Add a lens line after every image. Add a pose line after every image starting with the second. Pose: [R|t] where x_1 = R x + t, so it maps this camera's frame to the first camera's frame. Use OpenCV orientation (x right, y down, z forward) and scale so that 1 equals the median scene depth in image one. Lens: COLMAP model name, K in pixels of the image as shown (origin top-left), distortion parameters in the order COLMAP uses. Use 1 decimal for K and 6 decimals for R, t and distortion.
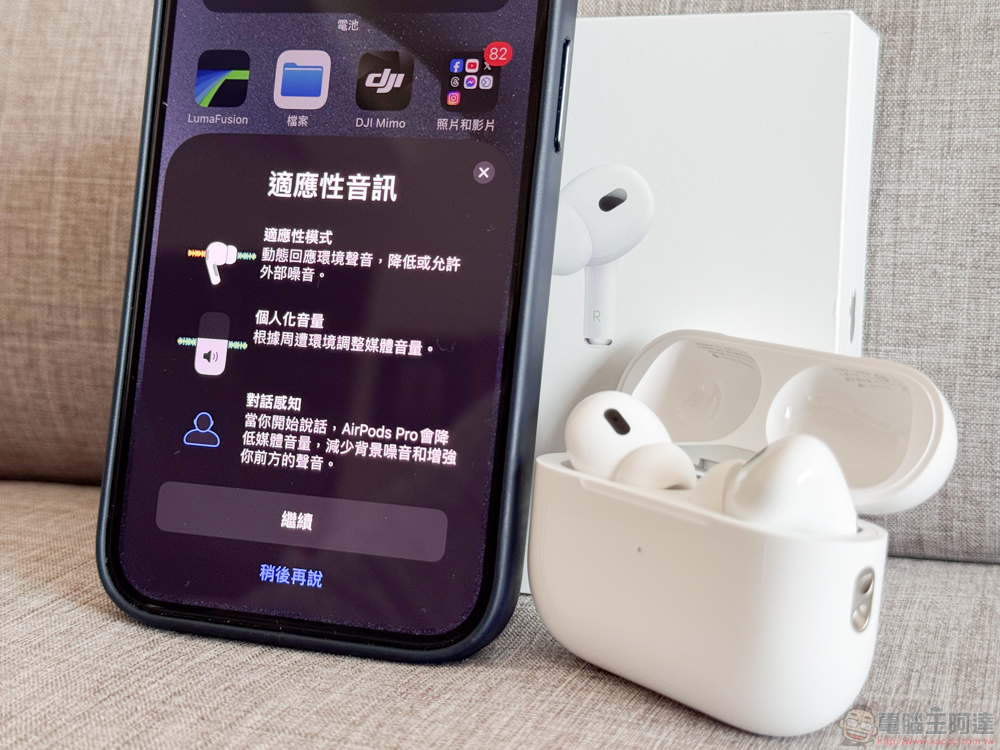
lens RADIAL K [[1352.3, 0, 493.2], [0, 1352.3, 382.5], [0, 0, 1]] dist [0.103329, 0.000000]
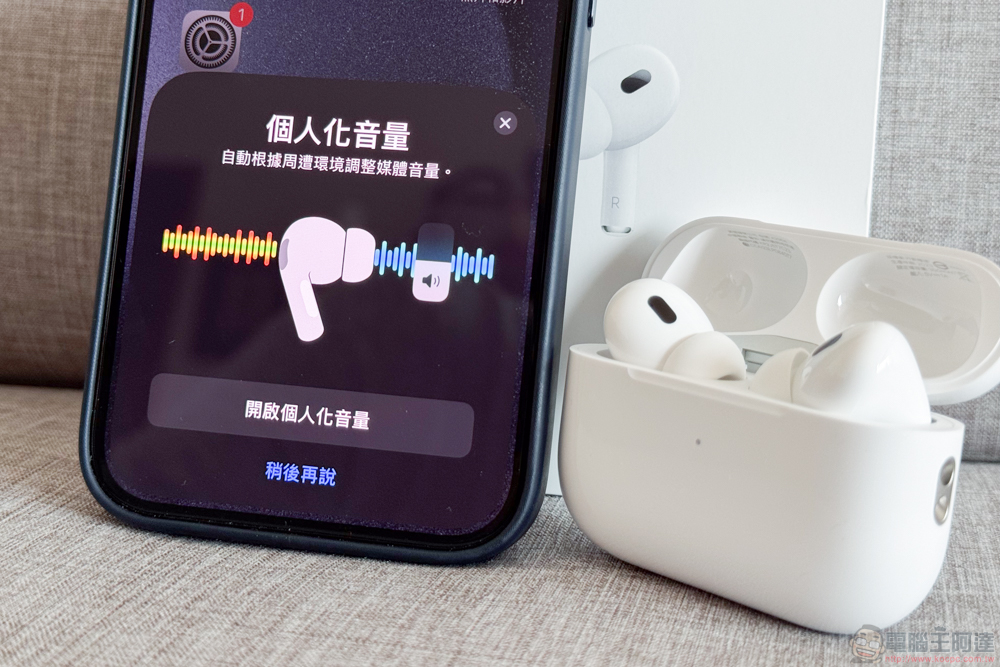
lens RADIAL K [[1364.1, 0, 473.1], [0, 1364.1, 298.6], [0, 0, 1]] dist [0.091035, 0.000000]
pose [[0.994203, 0.008825, 0.107155, -0.132755], [-0.009169, 0.999954, 0.002720, 0.017980], [-0.107126, -0.003687, 0.994239, 0.049499]]
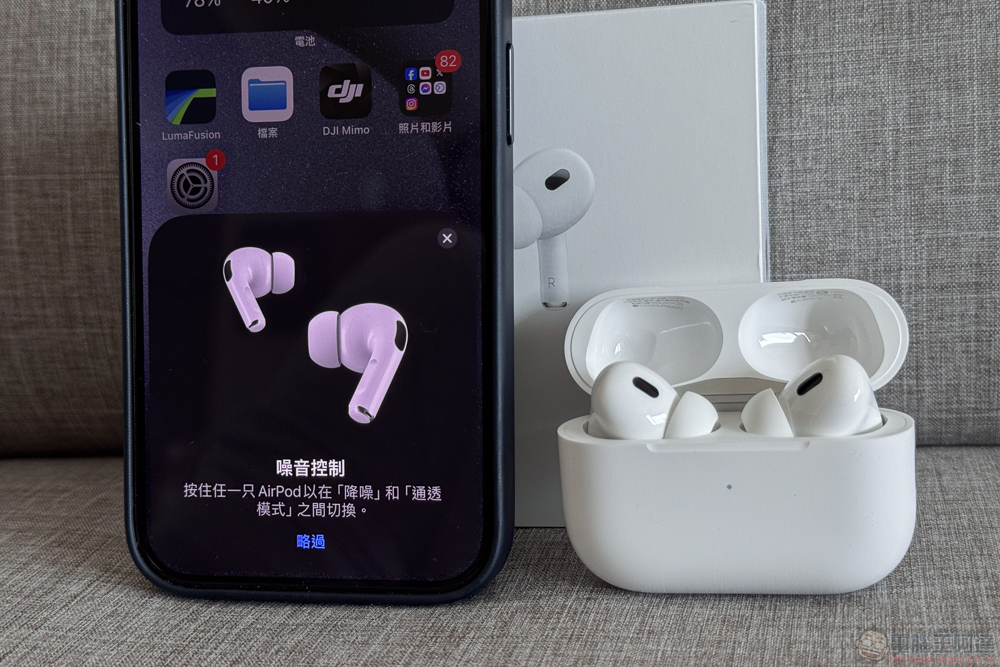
lens RADIAL K [[1285.5, 0, 492.7], [0, 1285.5, 370.0], [0, 0, 1]] dist [0.099473, 0.000000]
pose [[0.989675, -0.105986, 0.096492, -0.087573], [0.097212, 0.991049, 0.091500, -0.083022], [-0.105326, -0.081175, 0.991119, -0.070288]]
